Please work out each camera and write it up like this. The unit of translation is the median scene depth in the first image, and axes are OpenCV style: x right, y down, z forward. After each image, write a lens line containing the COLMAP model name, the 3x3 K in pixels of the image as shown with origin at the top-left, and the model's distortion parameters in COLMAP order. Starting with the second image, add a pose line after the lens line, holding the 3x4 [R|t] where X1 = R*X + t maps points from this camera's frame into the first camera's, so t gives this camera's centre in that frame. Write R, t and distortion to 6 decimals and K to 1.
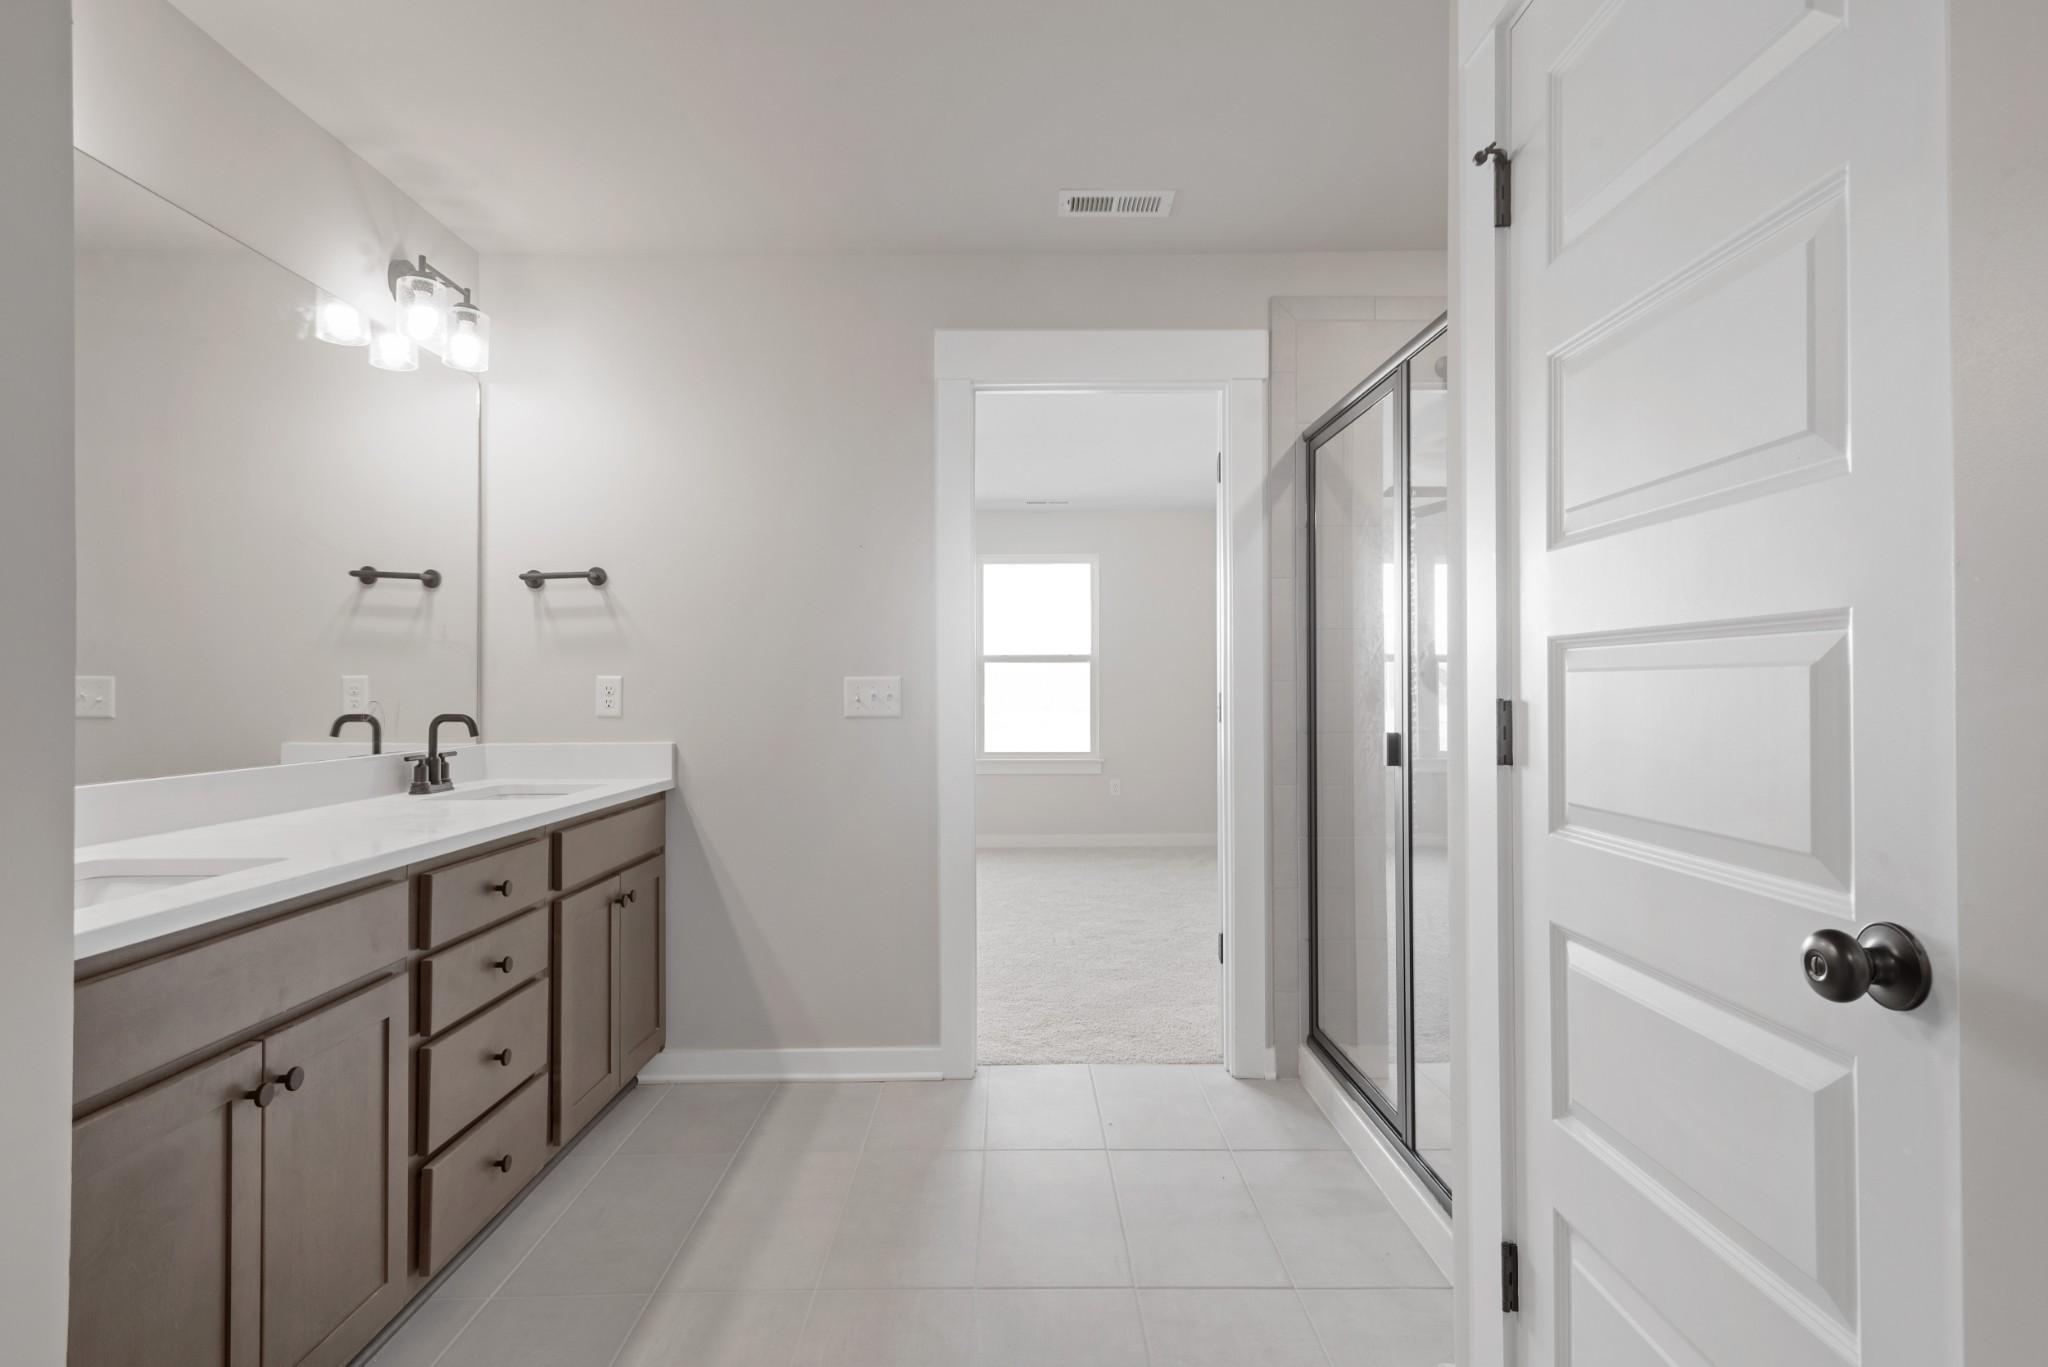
lens RADIAL K [[1073.4, 0, 1035.8], [0, 1073.4, 679.2], [0, 0, 1]] dist [0.017746, -0.002575]
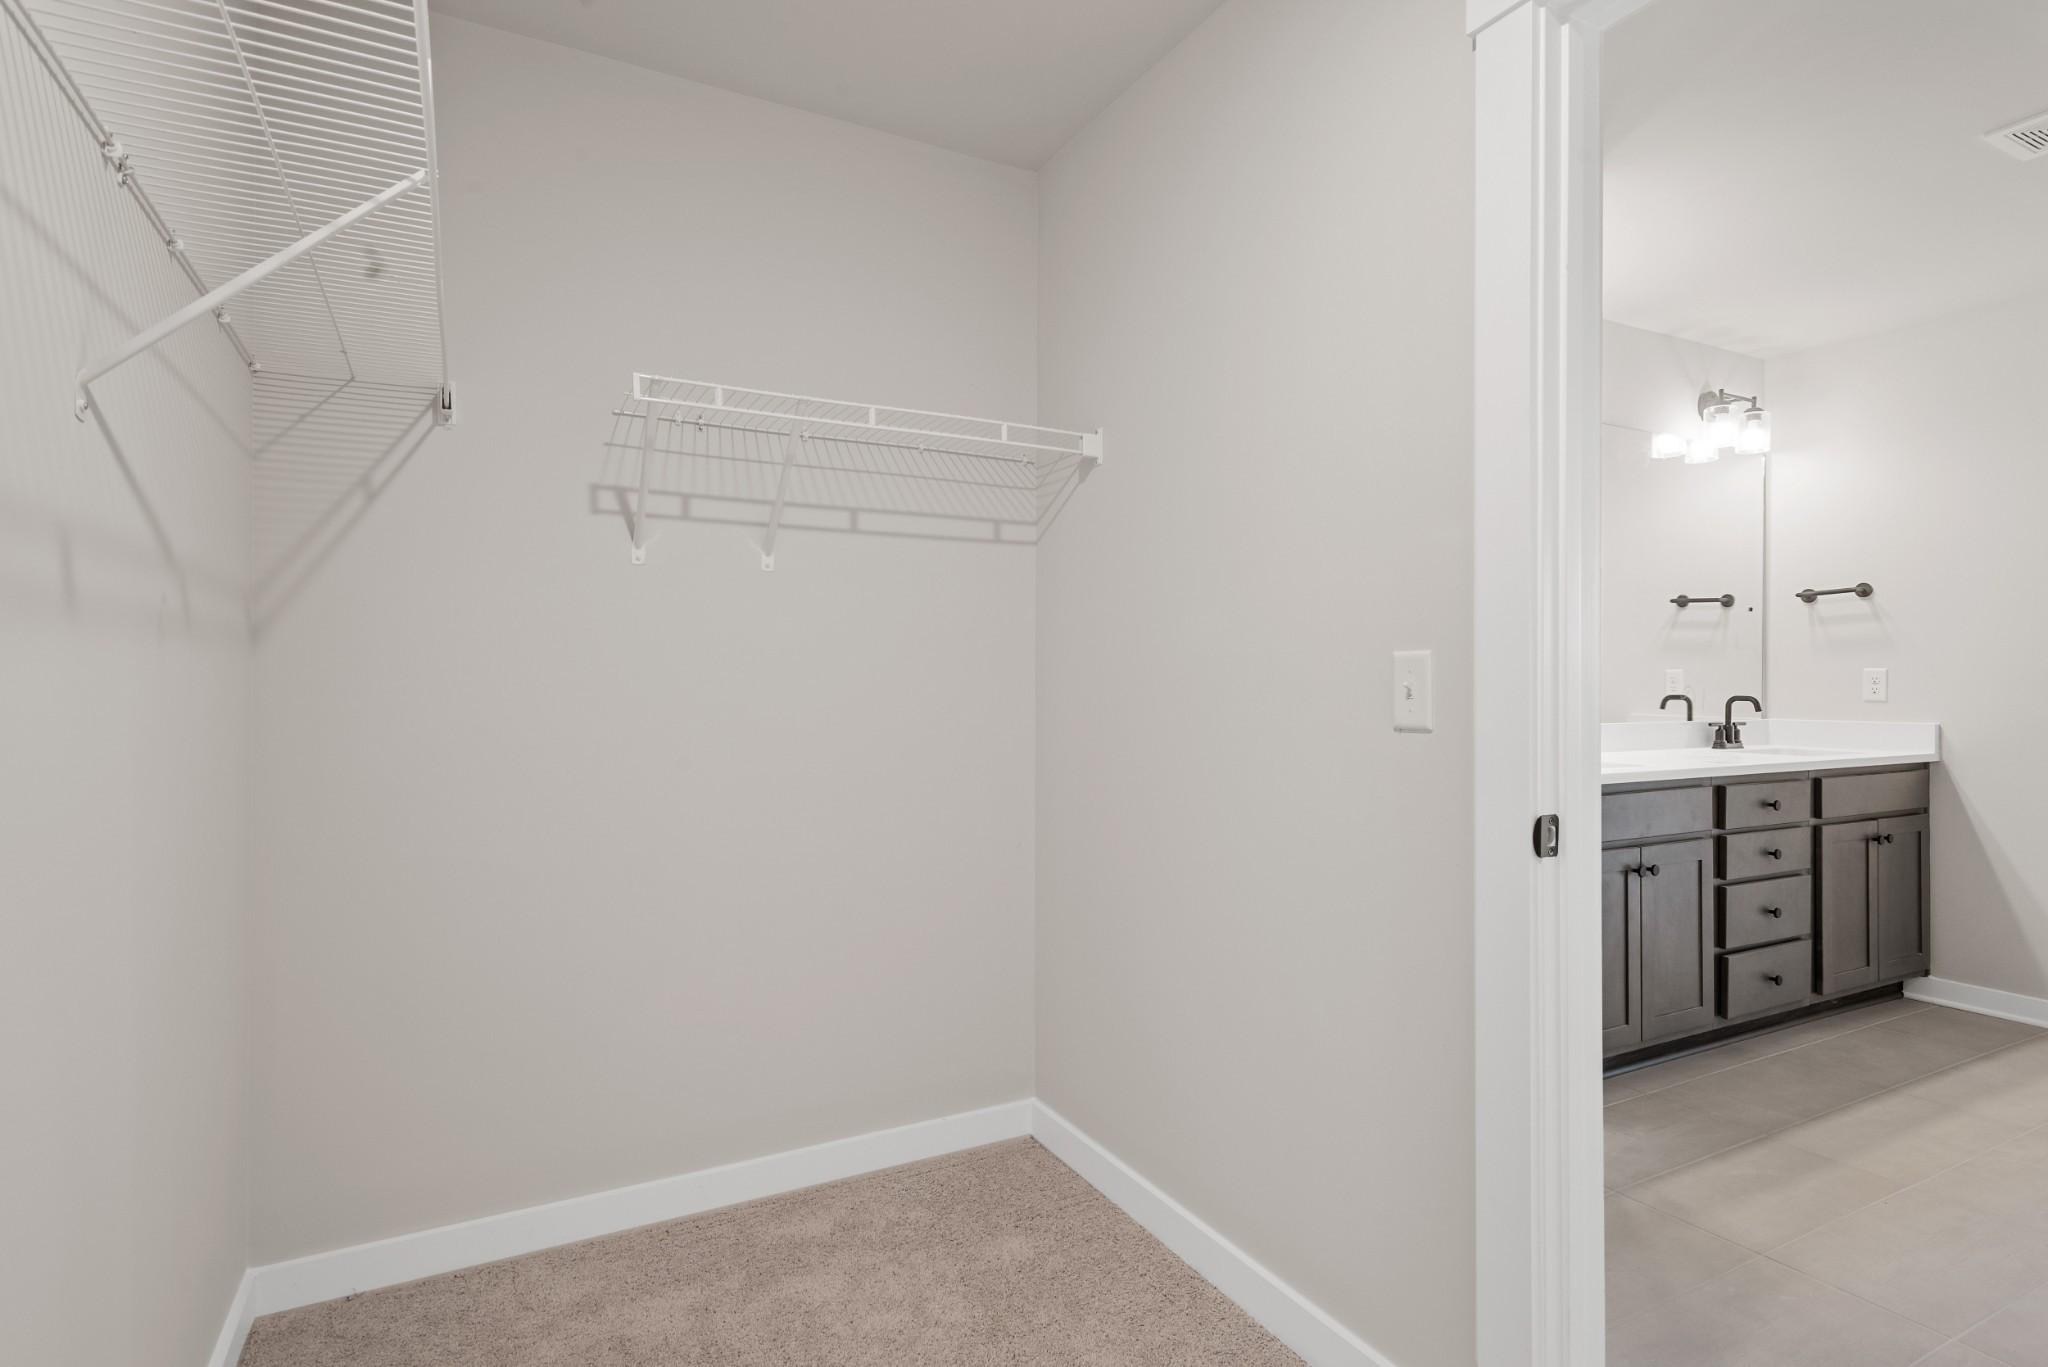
lens RADIAL K [[1073.4, 0, 1035.8], [0, 1073.4, 679.2], [0, 0, 1]] dist [0.017746, -0.002575]
pose [[0.467934, -0.000112, -0.883763, 0.305578], [0.003692, 0.999992, 0.001829, 0.004265], [0.883756, -0.004119, 0.467931, -0.530073]]
